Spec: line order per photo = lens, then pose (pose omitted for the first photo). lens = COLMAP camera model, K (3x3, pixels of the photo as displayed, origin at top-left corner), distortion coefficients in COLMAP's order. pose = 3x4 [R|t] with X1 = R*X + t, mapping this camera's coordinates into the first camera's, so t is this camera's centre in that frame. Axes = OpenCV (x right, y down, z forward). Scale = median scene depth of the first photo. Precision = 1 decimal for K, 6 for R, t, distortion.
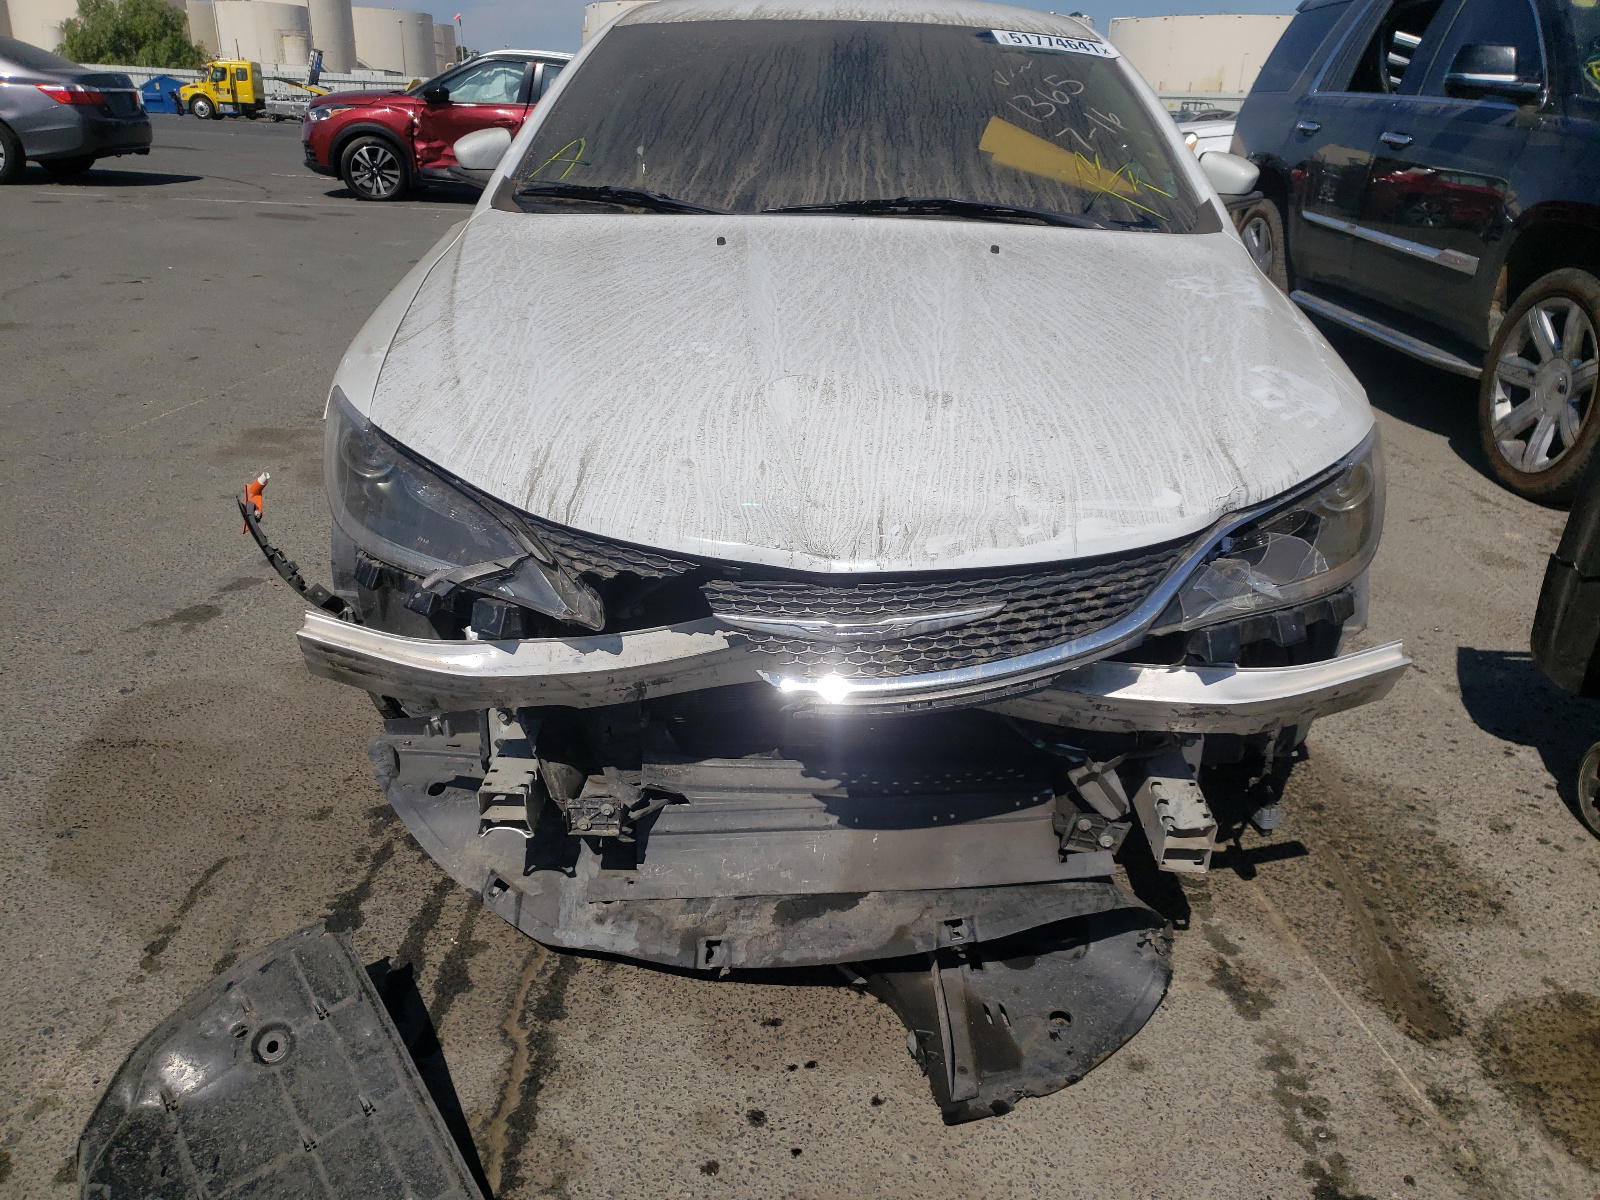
lens RADIAL K [[1321.8, 0, 794.5], [0, 1321.8, 609.9], [0, 0, 1]] dist [0.003248, 0.016862]
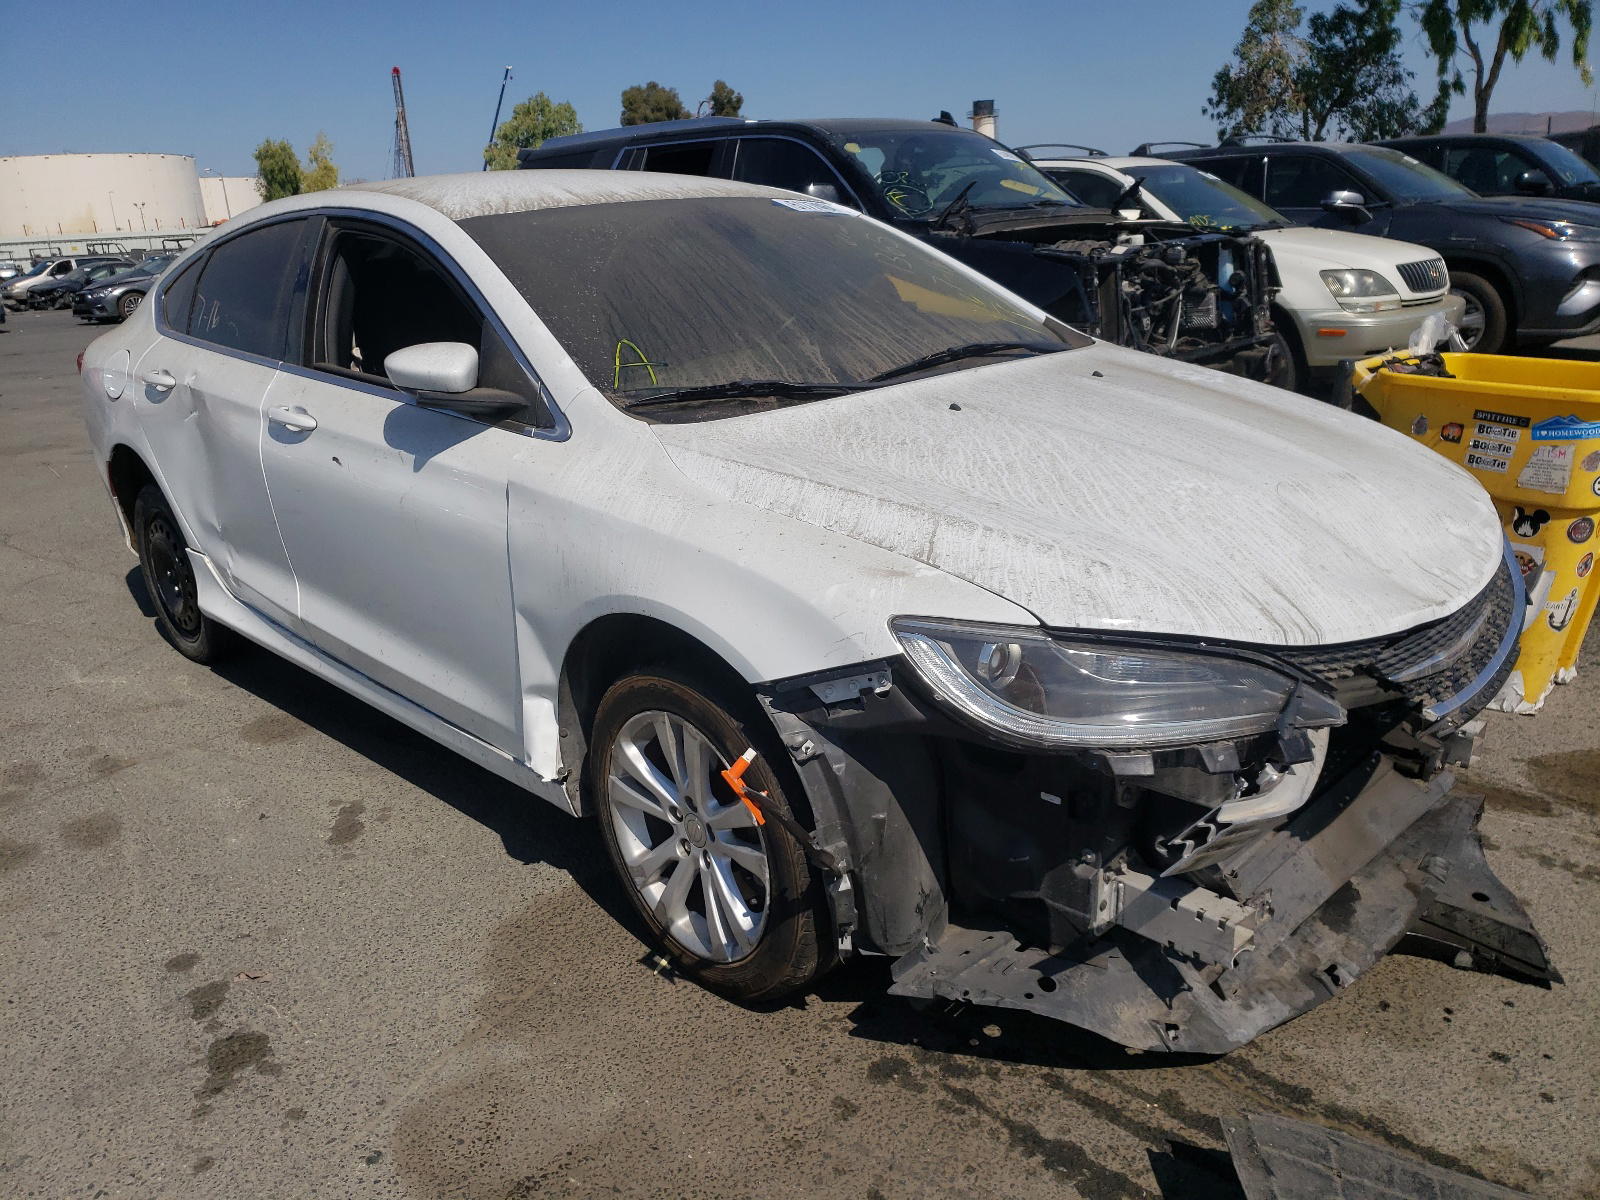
lens RADIAL K [[1321.8, 0, 790.8], [0, 1321.8, 594.7], [0, 0, 1]] dist [0.003248, 0.016862]
pose [[0.701091, -0.275730, 0.657605, -1.047814], [0.336273, 0.941073, 0.036076, -0.254014], [-0.628802, 0.195843, 0.752498, 0.354001]]
